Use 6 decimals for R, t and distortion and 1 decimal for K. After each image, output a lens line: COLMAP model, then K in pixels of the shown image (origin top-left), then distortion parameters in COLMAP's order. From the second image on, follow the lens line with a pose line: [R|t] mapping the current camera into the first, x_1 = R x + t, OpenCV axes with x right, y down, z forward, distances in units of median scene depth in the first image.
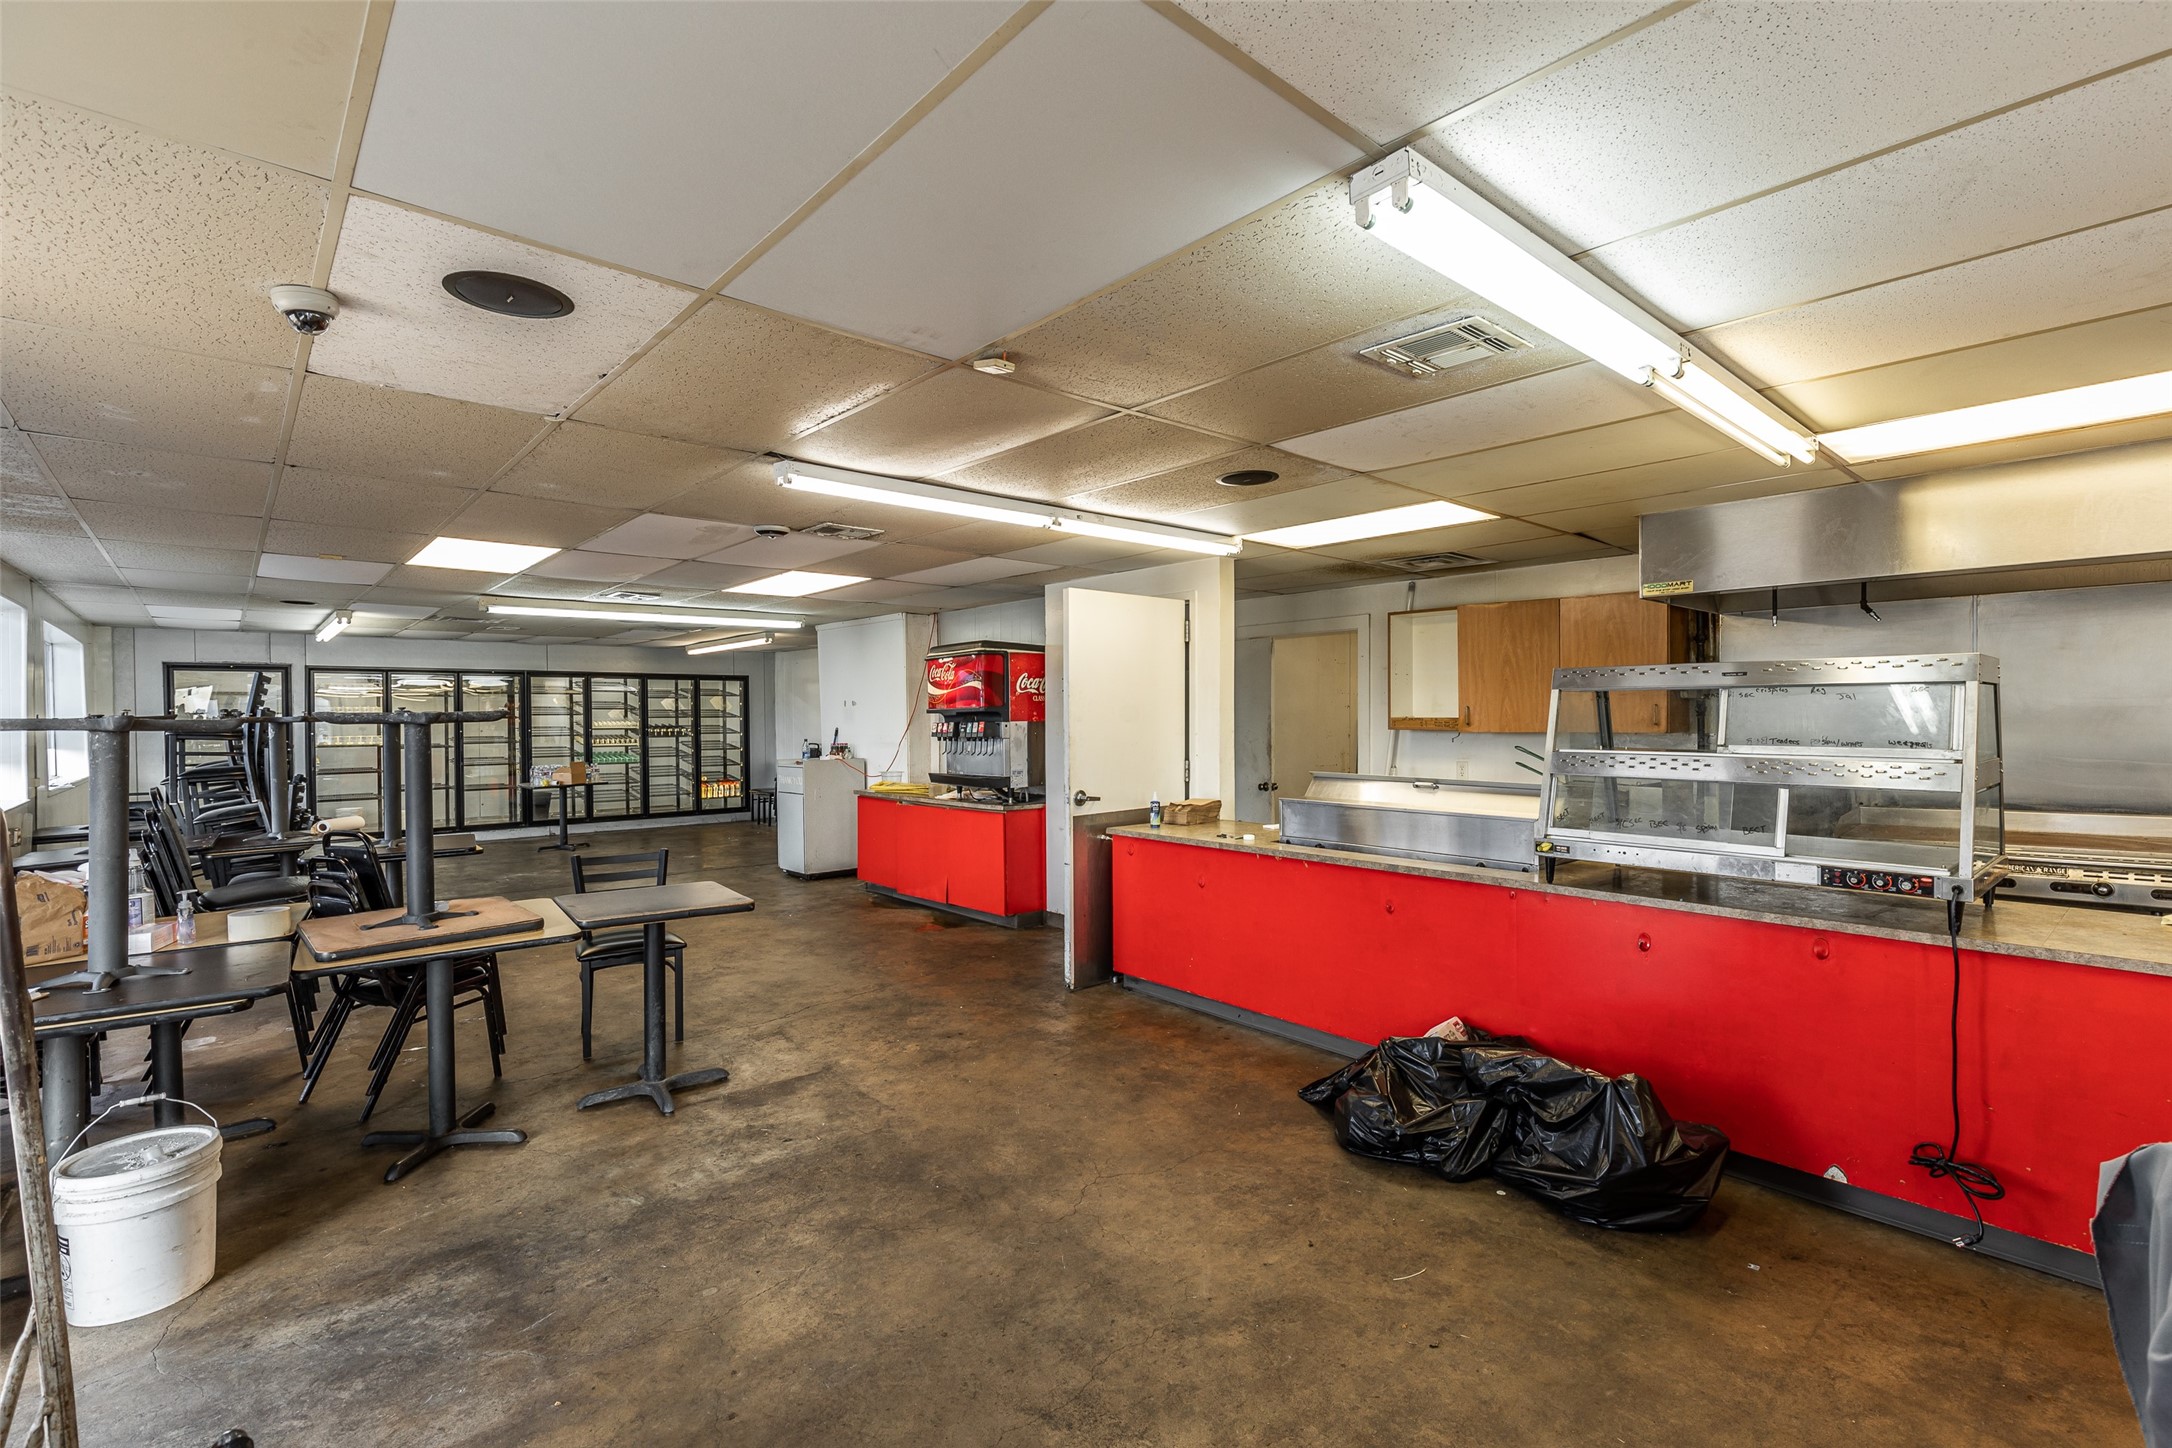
lens RADIAL K [[974.8, 0, 1100.2], [0, 974.8, 716.4], [0, 0, 1]] dist [0.004854, 0.000374]
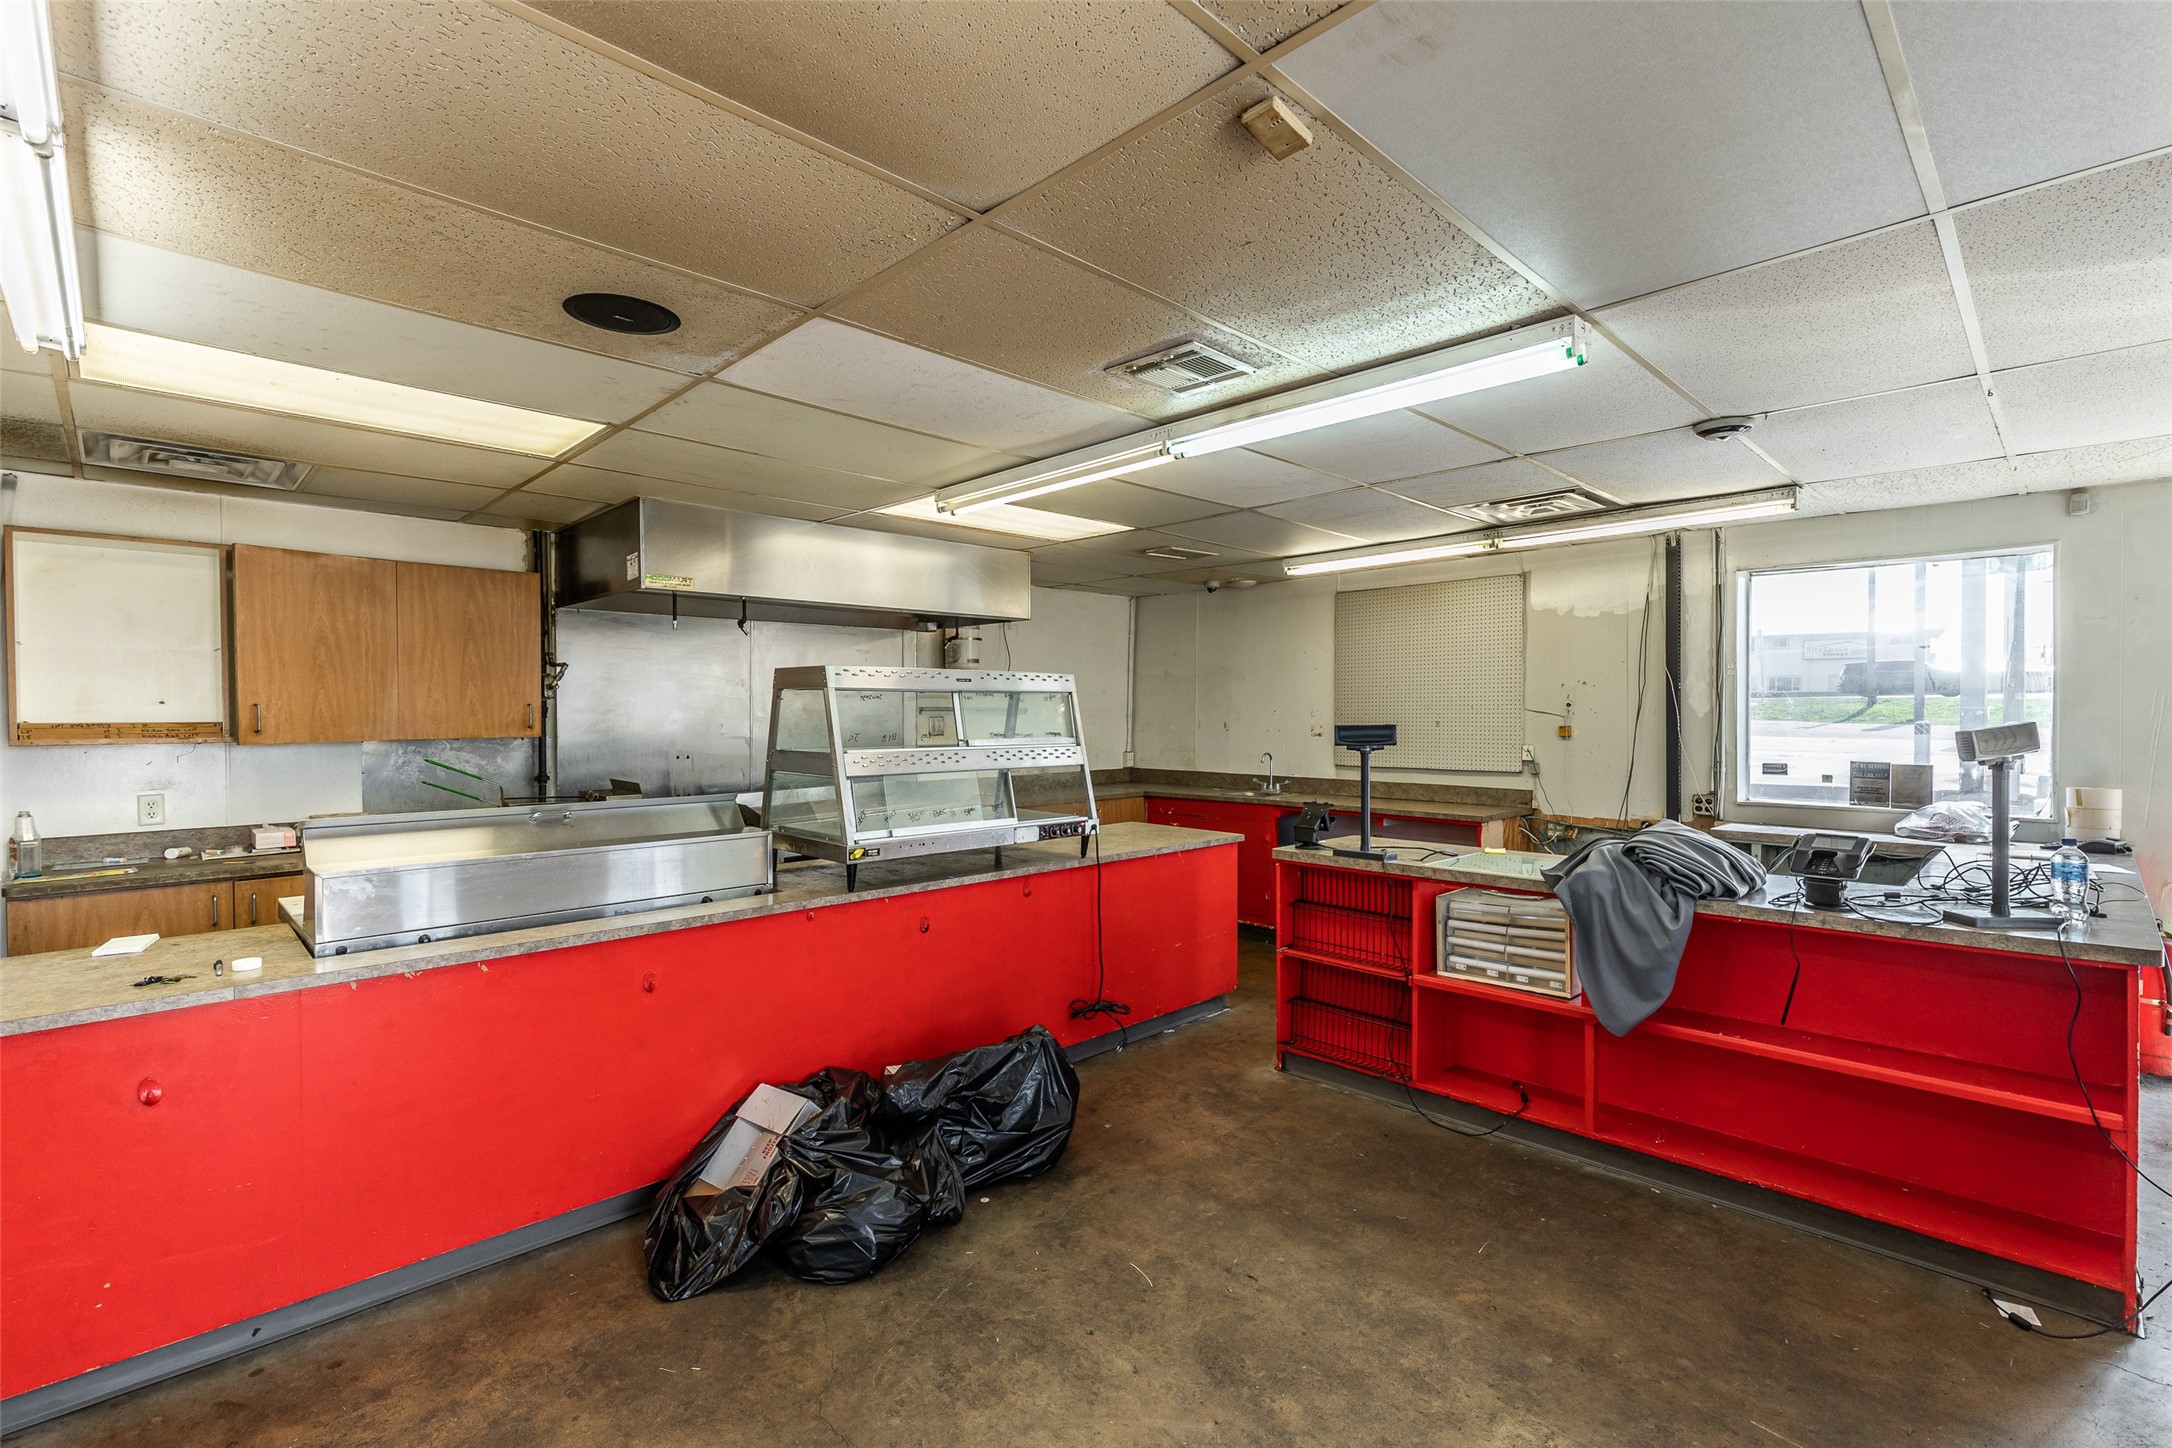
lens RADIAL K [[974.8, 0, 1100.2], [0, 974.8, 716.4], [0, 0, 1]] dist [0.004854, 0.000374]
pose [[-0.054939, -0.000891, 0.998489, -0.528452], [0.004663, 0.999988, 0.001149, -0.000354], [-0.998479, 0.004719, -0.054934, 0.856059]]
